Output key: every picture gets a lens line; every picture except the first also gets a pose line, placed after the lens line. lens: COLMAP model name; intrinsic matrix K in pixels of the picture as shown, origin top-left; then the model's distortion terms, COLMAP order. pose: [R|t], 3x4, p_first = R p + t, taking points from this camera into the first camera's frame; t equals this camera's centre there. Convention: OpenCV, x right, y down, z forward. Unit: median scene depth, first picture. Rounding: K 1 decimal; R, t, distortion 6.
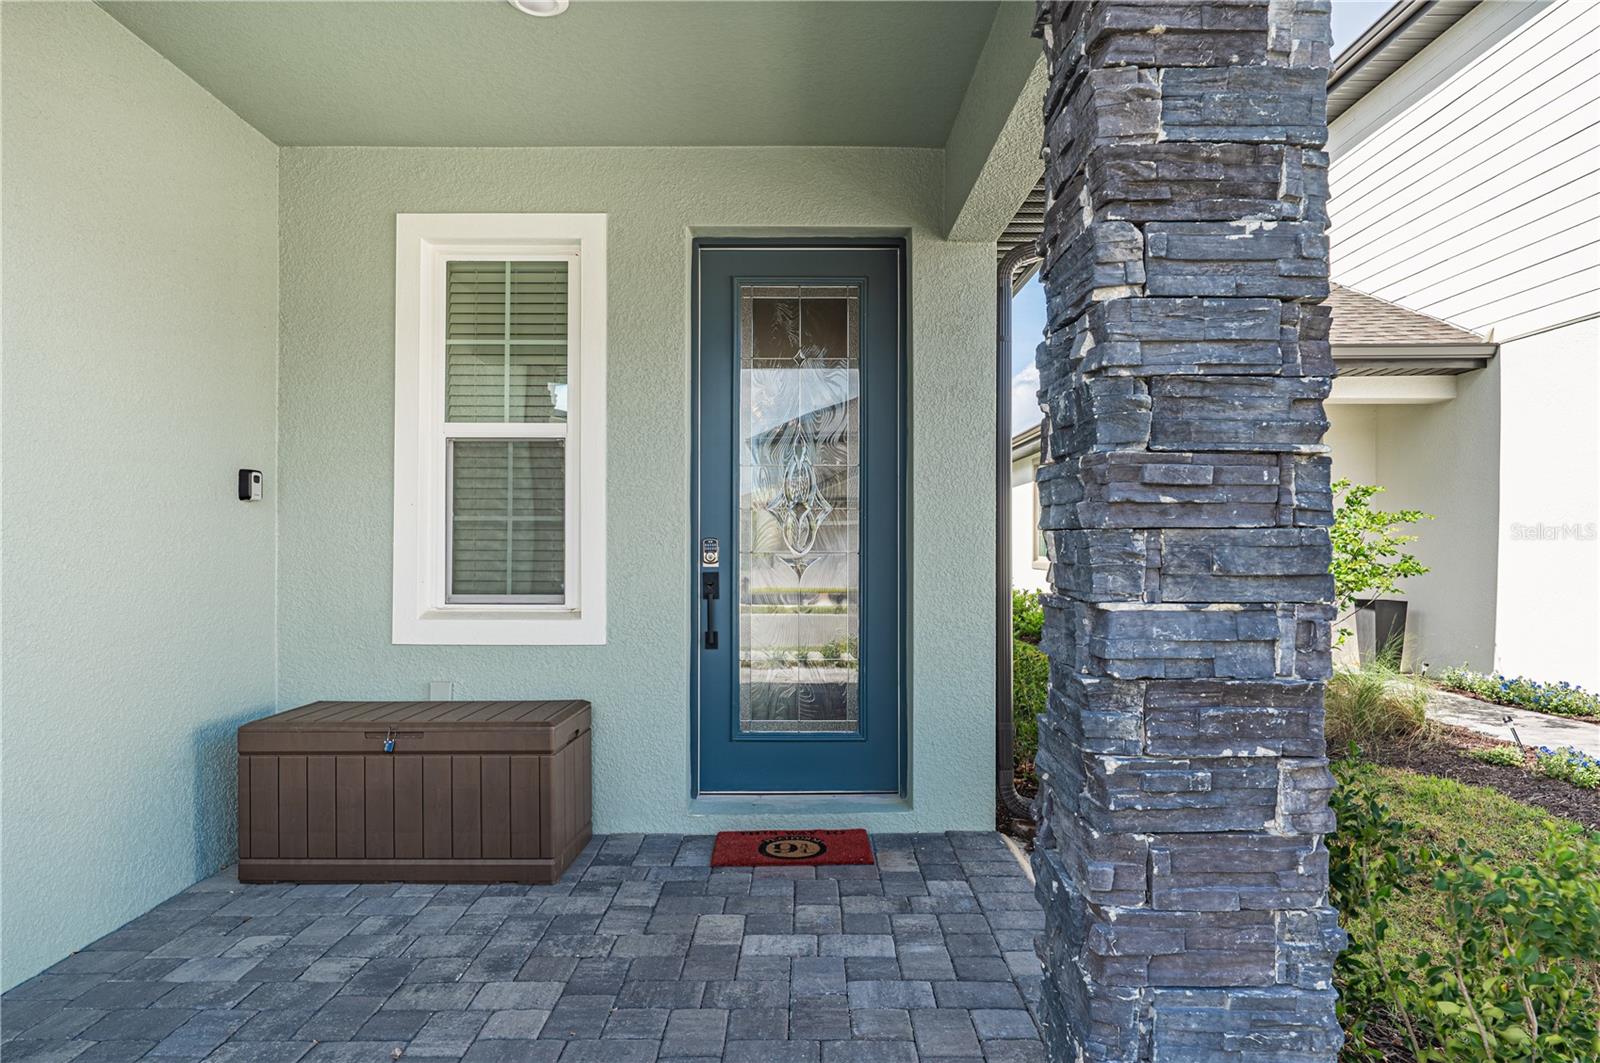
lens RADIAL K [[979.0, 0, 800.0], [0, 979.0, 537.1], [0, 0, 1]] dist [-0.001777, -0.000181]
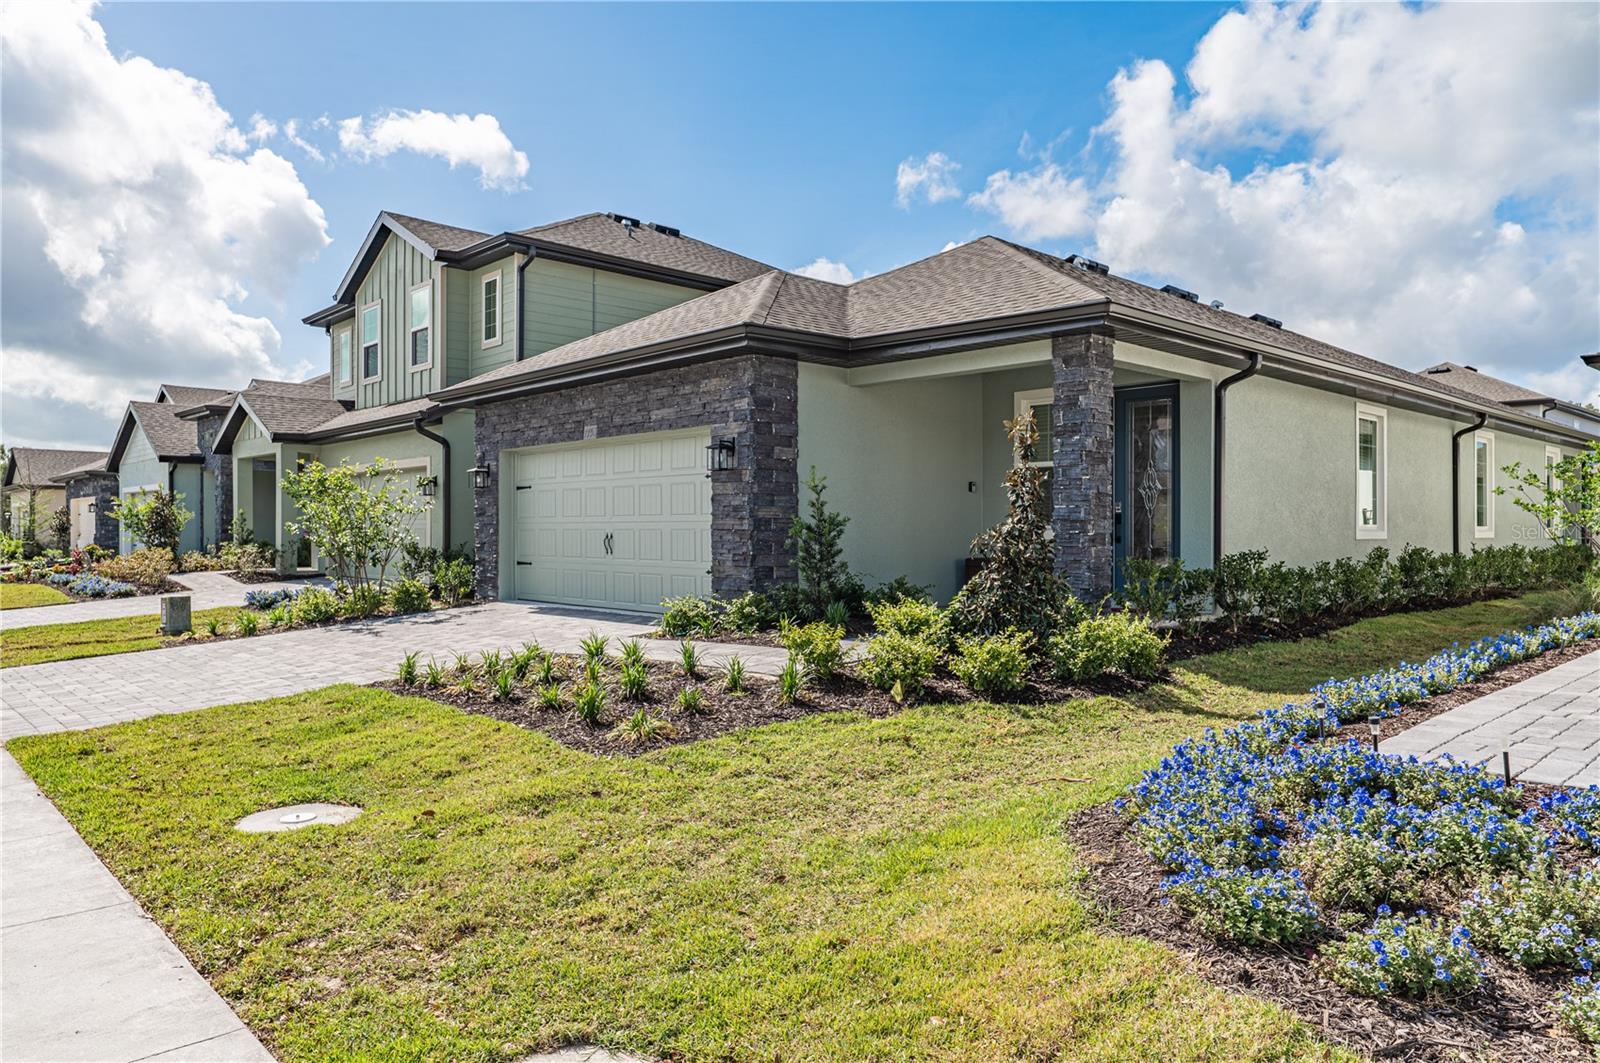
lens RADIAL K [[1050.4, 0, 799.7], [0, 1050.4, 529.3], [0, 0, 1]] dist [-0.001602, -0.000073]
pose [[0.687653, -0.002108, -0.726037, 2.285104], [0.005316, 0.999984, 0.002131, 0.112133], [0.726020, -0.005326, 0.687653, -2.616646]]
